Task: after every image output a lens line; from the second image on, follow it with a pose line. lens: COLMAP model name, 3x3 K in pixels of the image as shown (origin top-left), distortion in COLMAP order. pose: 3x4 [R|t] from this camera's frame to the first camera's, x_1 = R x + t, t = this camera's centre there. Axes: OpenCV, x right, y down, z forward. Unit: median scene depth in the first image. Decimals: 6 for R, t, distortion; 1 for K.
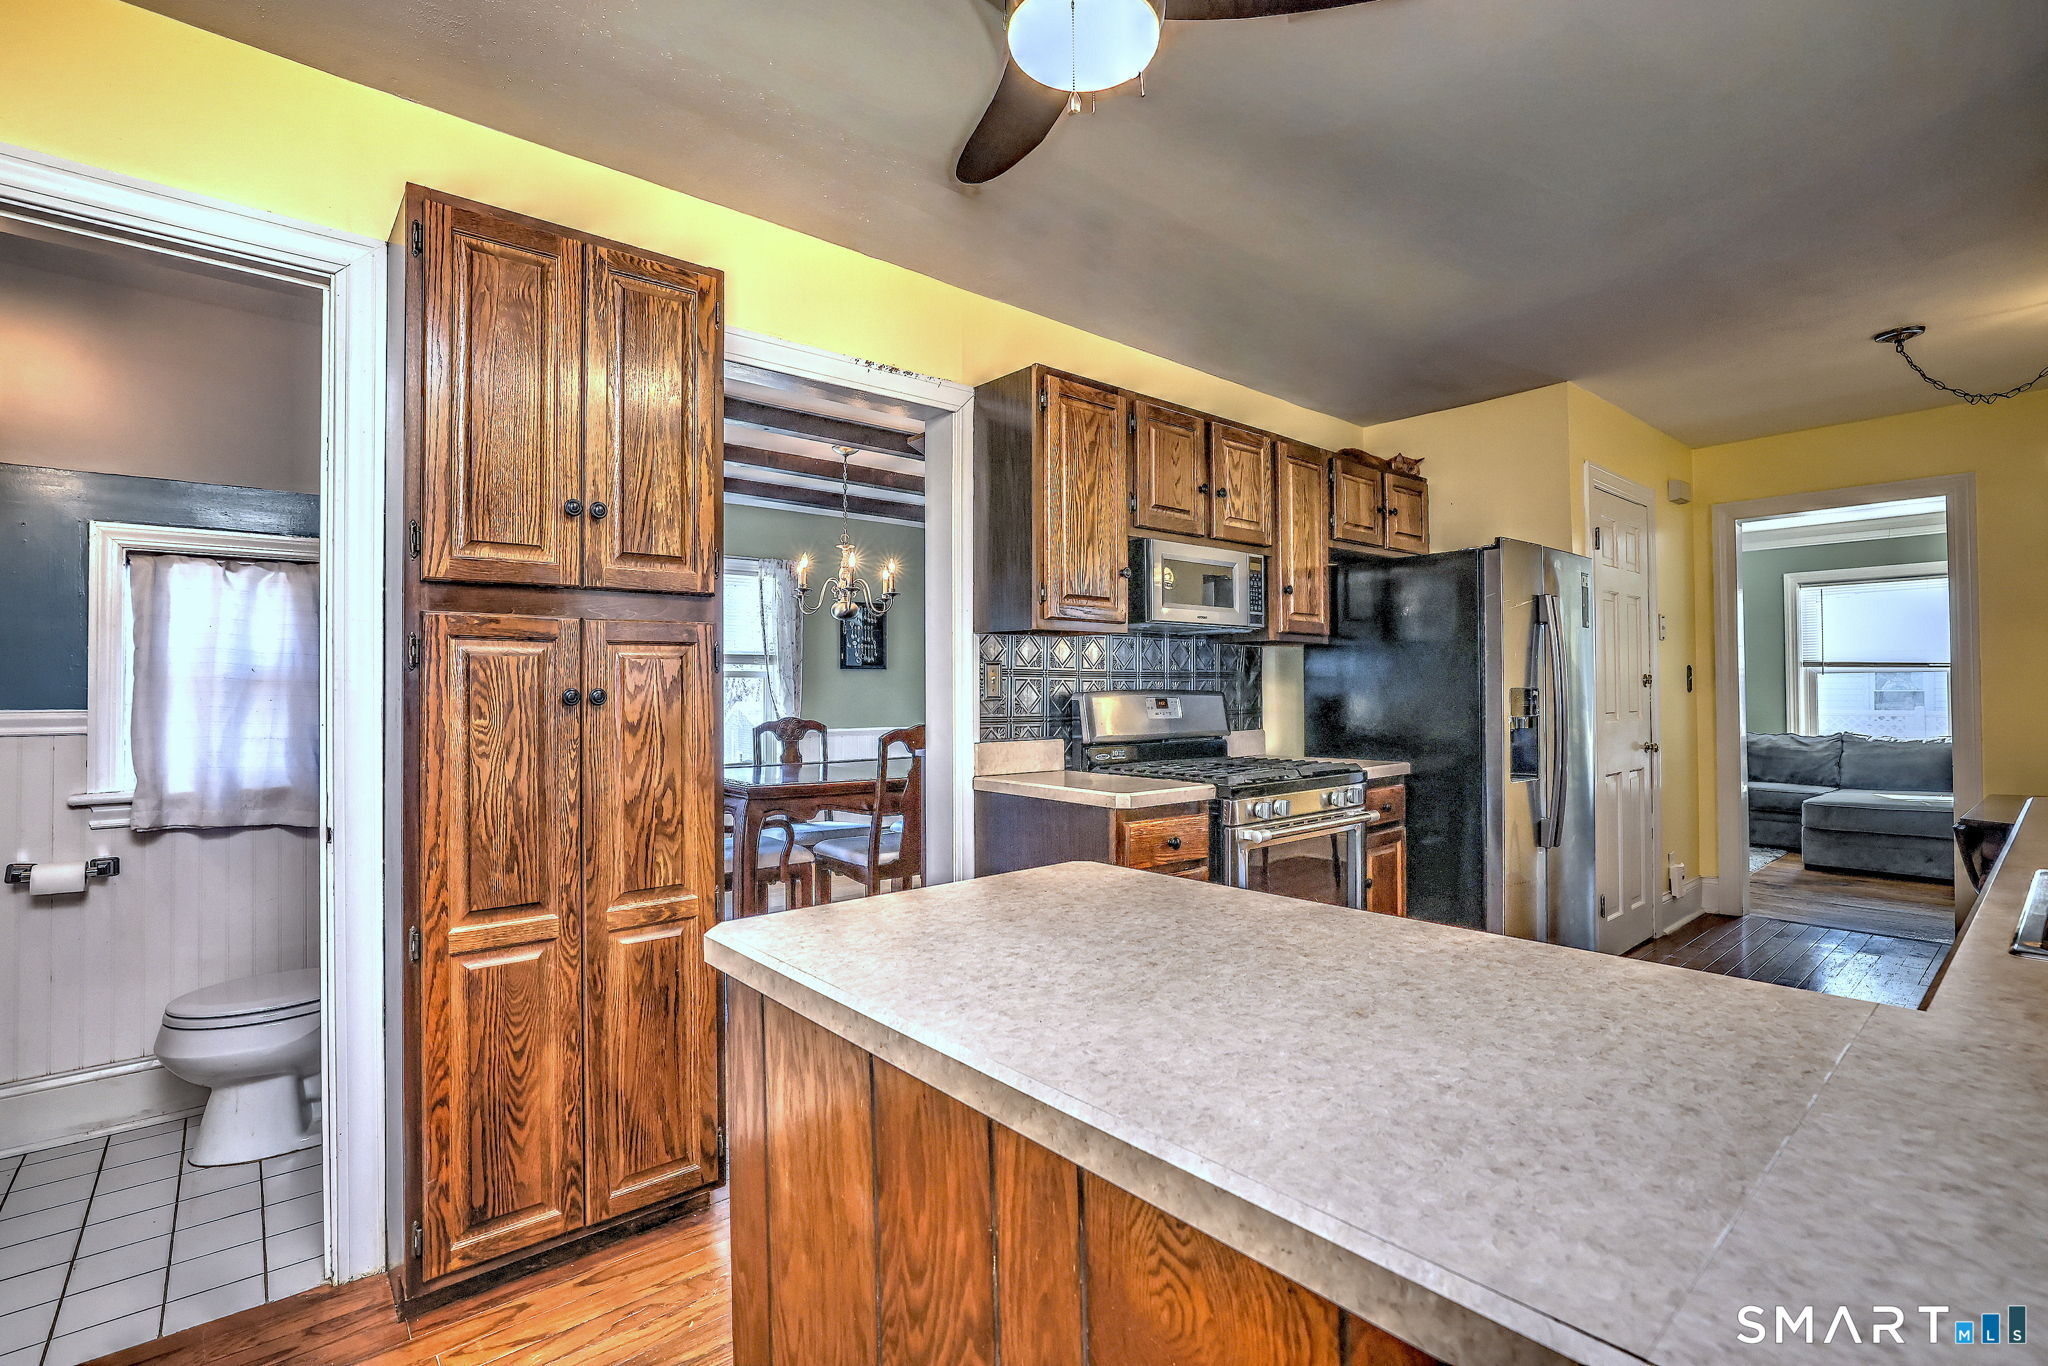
lens RADIAL K [[917.3, 0, 1024.0], [0, 917.3, 683.0], [0, 0, 1]] dist [-0.000031, -0.000012]
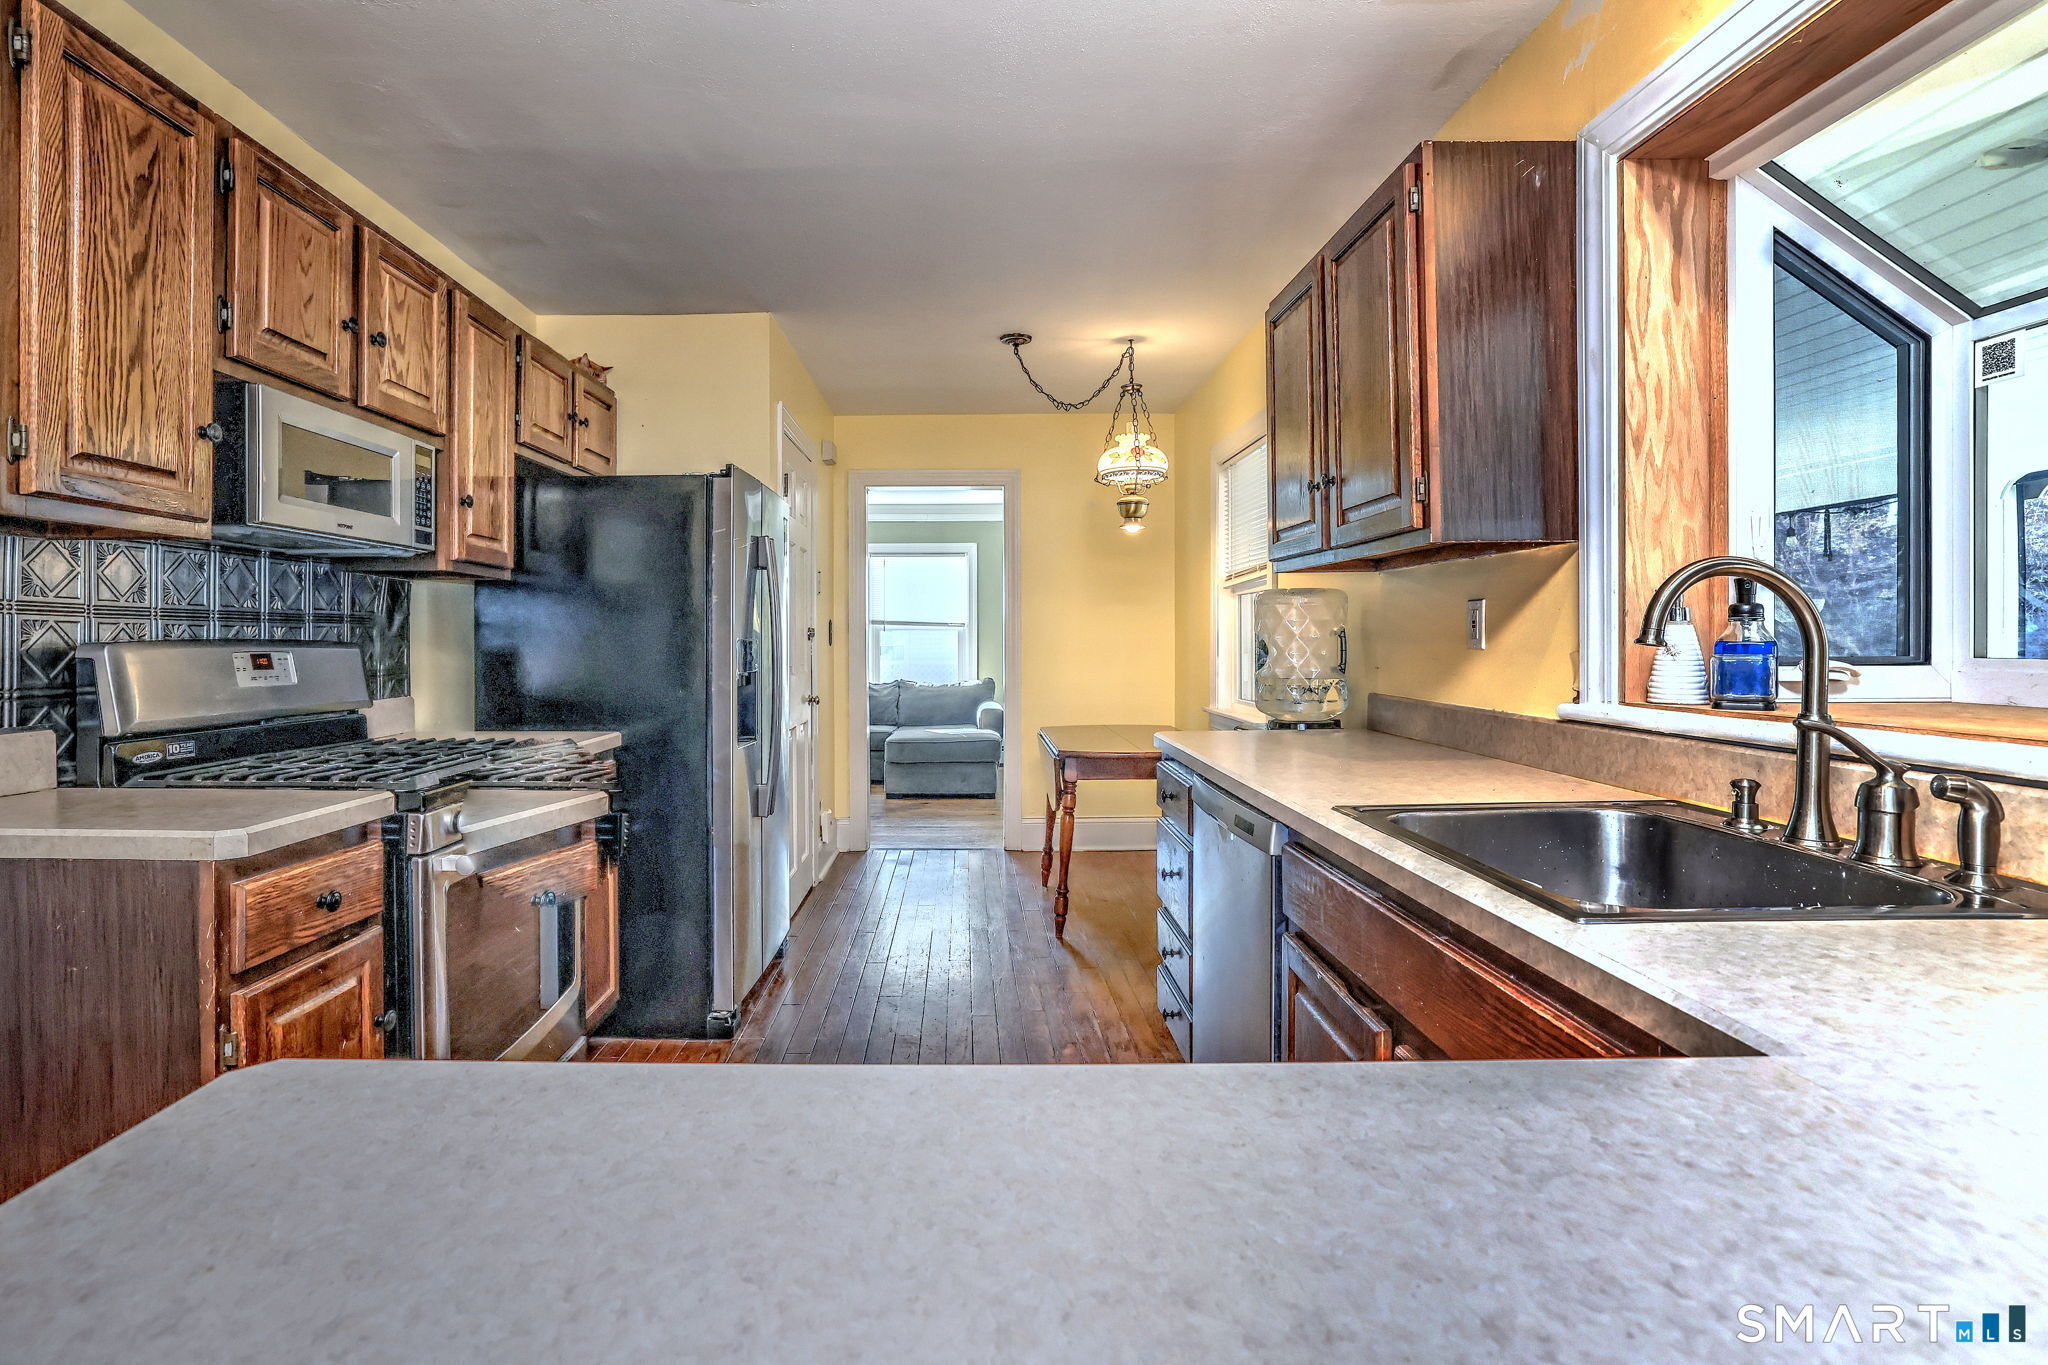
lens RADIAL K [[1022.4, 0, 1021.7], [0, 1022.4, 648.0], [0, 0, 1]] dist [-0.051105, 0.019917]
pose [[0.664003, -0.000525, 0.747730, -0.012659], [-0.008652, 0.999927, 0.008386, 0.002800], [-0.747680, -0.012038, 0.663950, 0.162550]]
